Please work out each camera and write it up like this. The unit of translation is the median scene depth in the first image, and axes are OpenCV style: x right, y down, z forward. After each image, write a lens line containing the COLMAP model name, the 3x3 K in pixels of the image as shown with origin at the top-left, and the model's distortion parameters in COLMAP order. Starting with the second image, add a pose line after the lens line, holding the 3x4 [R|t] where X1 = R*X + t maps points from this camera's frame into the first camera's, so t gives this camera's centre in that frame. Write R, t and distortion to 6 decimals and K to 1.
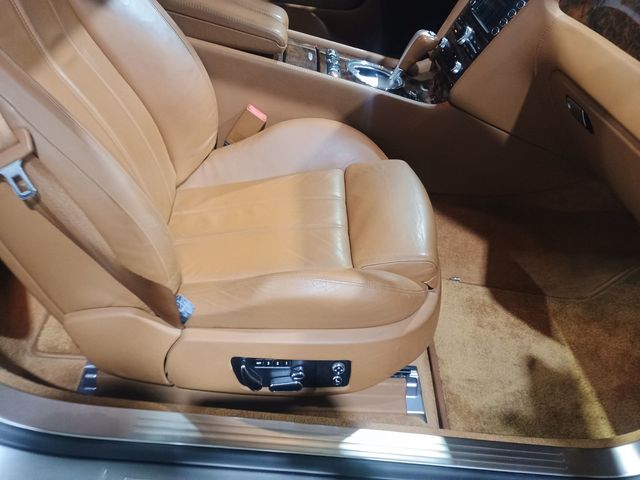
lens RADIAL K [[551.4, 0, 321.5], [0, 551.4, 238.8], [0, 0, 1]] dist [0.057836, -0.067543]
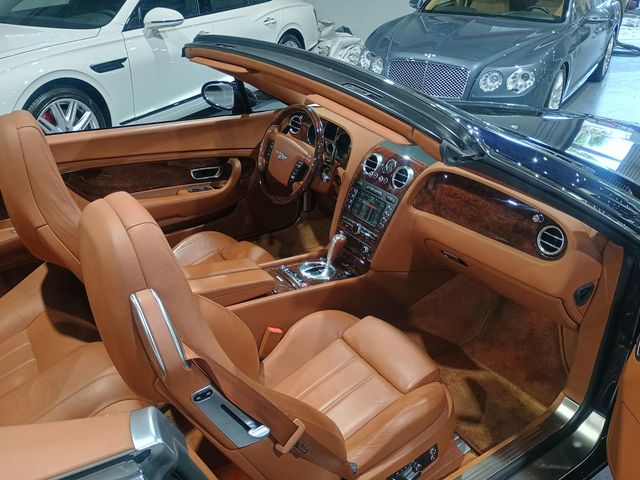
lens RADIAL K [[551.4, 0, 320.5], [0, 551.4, 239.2], [0, 0, 1]] dist [0.057836, -0.067543]
pose [[0.829763, -0.396612, 0.392673, -0.509650], [0.446119, 0.894096, -0.039637, -0.336901], [-0.335366, 0.208068, 0.918824, -0.478037]]
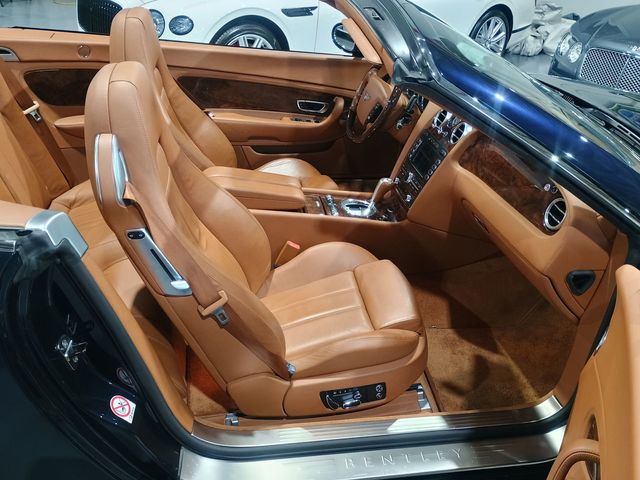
lens RADIAL K [[551.4, 0, 324.2], [0, 551.4, 233.9], [0, 0, 1]] dist [0.057836, -0.067543]
pose [[0.984172, -0.161194, 0.073638, -0.142968], [0.169438, 0.977651, -0.124454, -0.044173], [-0.051931, 0.134961, 0.989489, -0.607864]]
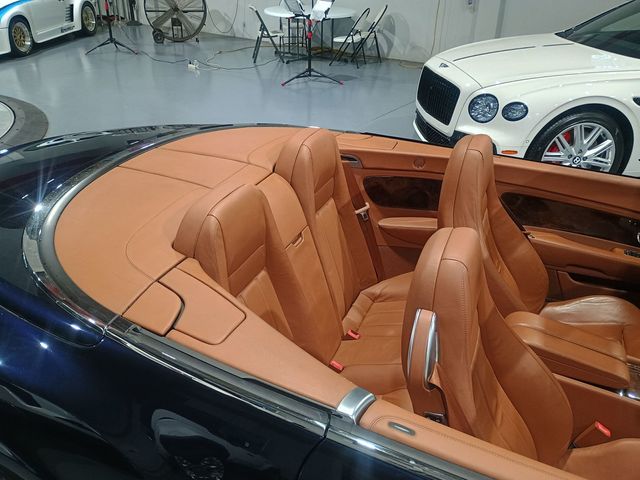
lens RADIAL K [[551.4, 0, 324.1], [0, 551.4, 238.3], [0, 0, 1]] dist [0.057836, -0.067543]
pose [[0.911191, 0.035730, -0.410432, -0.196346], [-0.128108, 0.971417, -0.199843, -0.323646], [0.391560, 0.234675, 0.889724, -0.596669]]
